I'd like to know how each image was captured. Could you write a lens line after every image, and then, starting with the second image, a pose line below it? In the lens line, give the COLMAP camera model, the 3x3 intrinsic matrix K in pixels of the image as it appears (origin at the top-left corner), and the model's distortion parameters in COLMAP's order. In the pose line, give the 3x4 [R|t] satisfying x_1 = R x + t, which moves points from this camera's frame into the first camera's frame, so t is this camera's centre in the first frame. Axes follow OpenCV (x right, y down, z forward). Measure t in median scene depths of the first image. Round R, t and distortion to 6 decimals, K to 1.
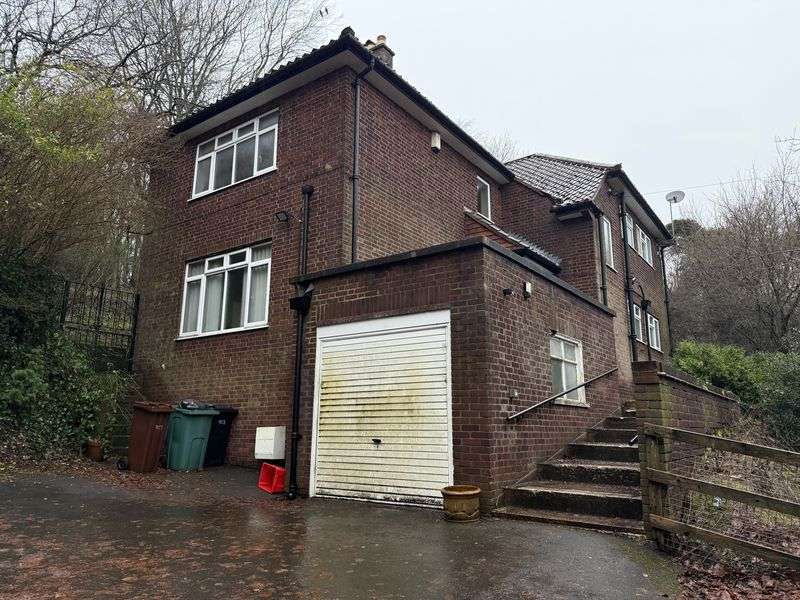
lens RADIAL K [[555.0, 0, 400.0], [0, 555.0, 300.0], [0, 0, 1]] dist [0.089149, -0.103695]
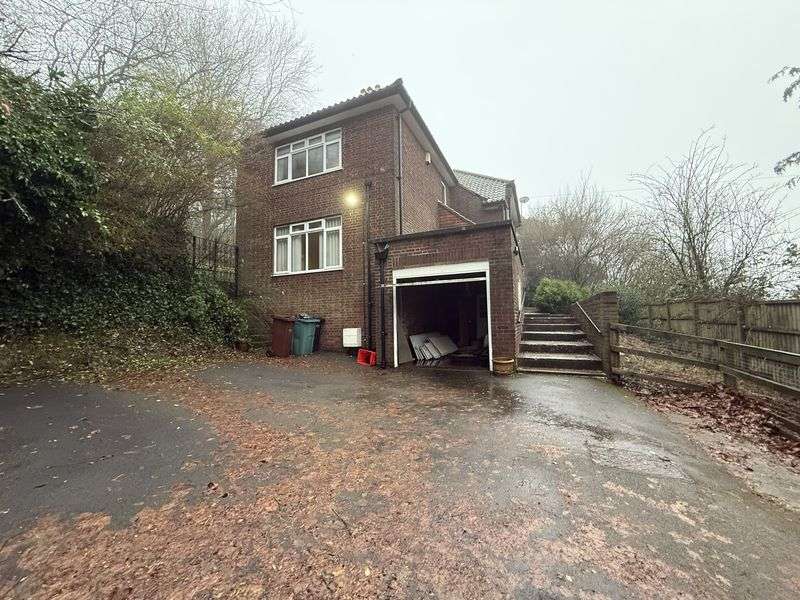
lens RADIAL K [[315.3, 0, 400.0], [0, 315.3, 300.0], [0, 0, 1]] dist [0.000769, 0.000145]
pose [[0.978219, -0.009896, 0.207339, -0.240182], [-0.021667, 0.988539, 0.149404, -0.003979], [-0.206441, -0.150642, 0.966793, 0.048769]]
